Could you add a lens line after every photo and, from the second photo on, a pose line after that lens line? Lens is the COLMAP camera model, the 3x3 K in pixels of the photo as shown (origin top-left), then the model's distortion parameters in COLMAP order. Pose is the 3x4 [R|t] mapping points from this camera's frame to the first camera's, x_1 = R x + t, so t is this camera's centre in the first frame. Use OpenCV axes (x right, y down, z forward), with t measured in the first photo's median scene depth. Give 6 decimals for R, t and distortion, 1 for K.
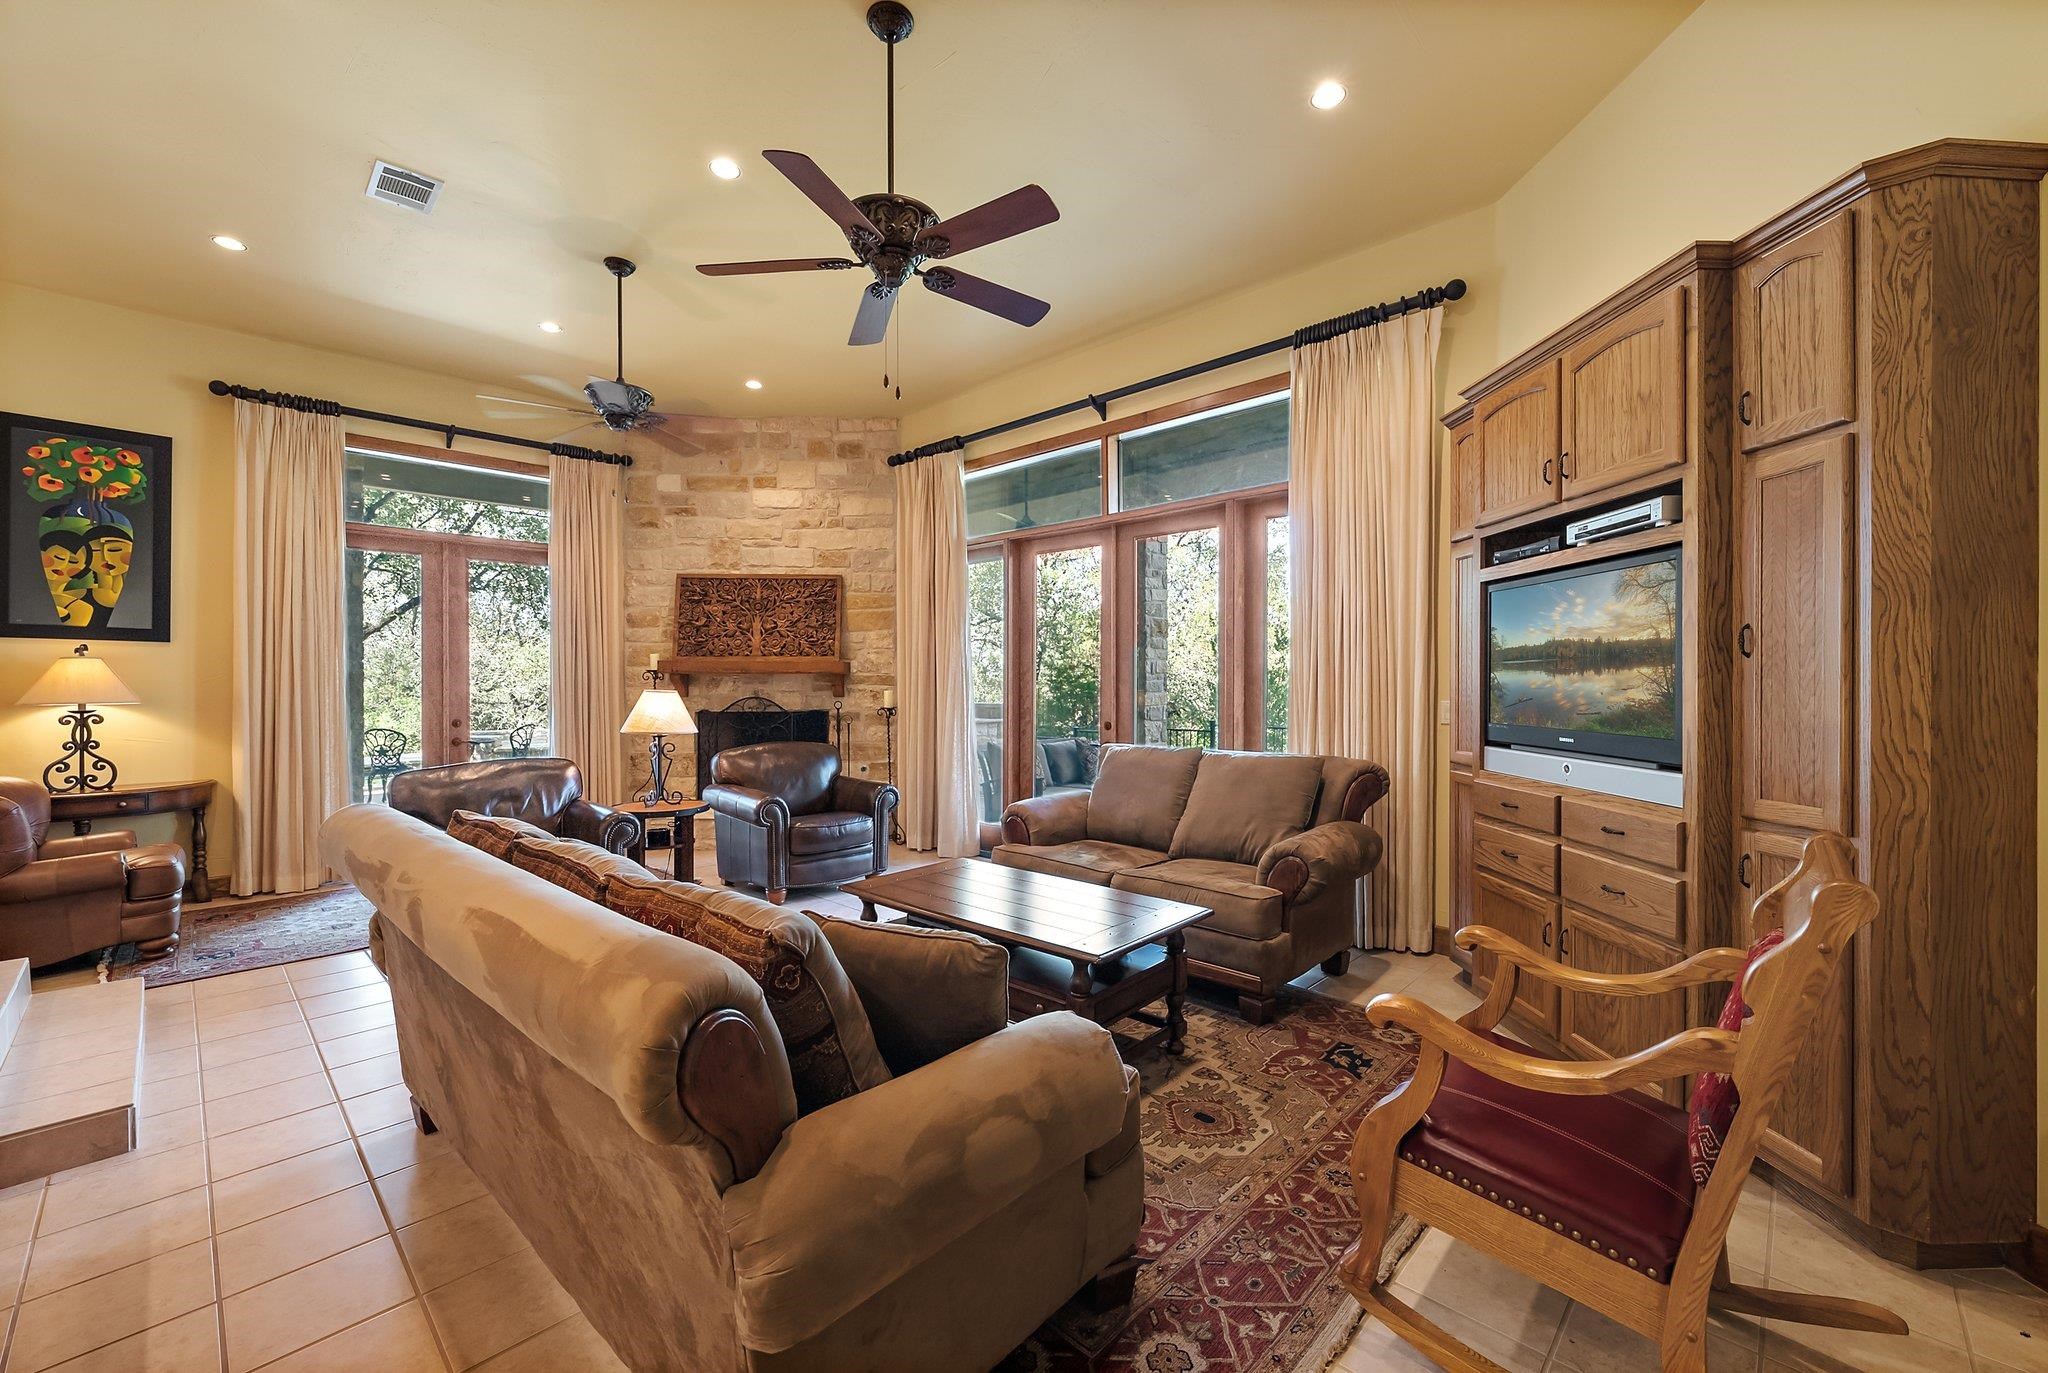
lens RADIAL K [[820.4, 0, 1024.0], [0, 820.4, 686.5], [0, 0, 1]] dist [-0.000098, -0.000025]
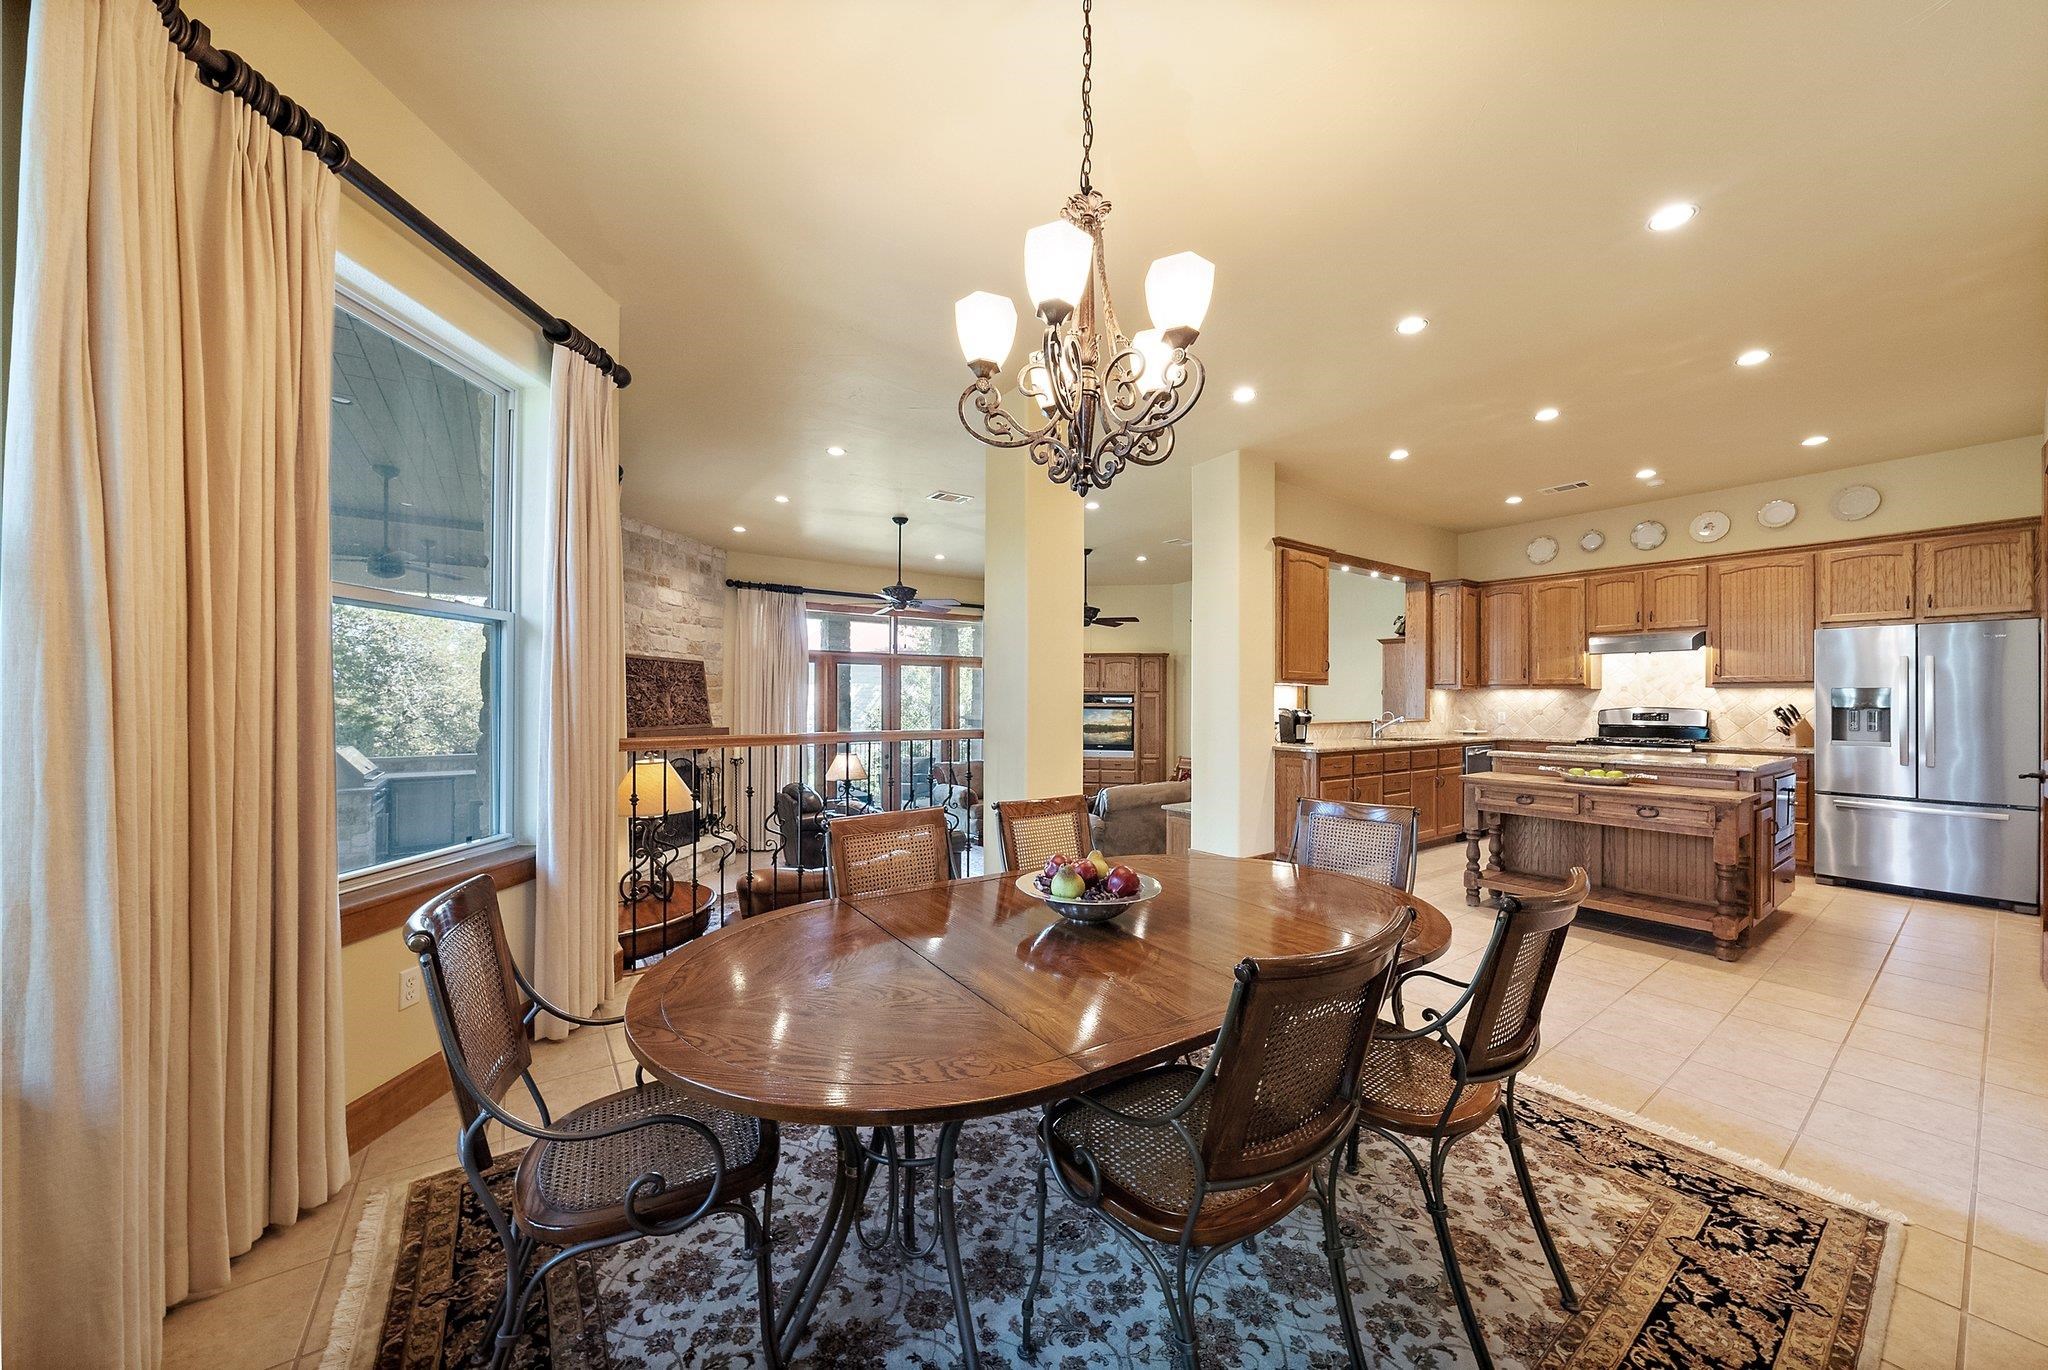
lens RADIAL K [[715.4, 0, 1032.0], [0, 715.4, 695.2], [0, 0, 1]] dist [0.000247, 0.000134]
pose [[0.175666, 0.009447, 0.984404, -2.420772], [0.003796, 0.999940, -0.010273, -0.130558], [-0.984442, 0.005541, 0.175620, 0.529803]]
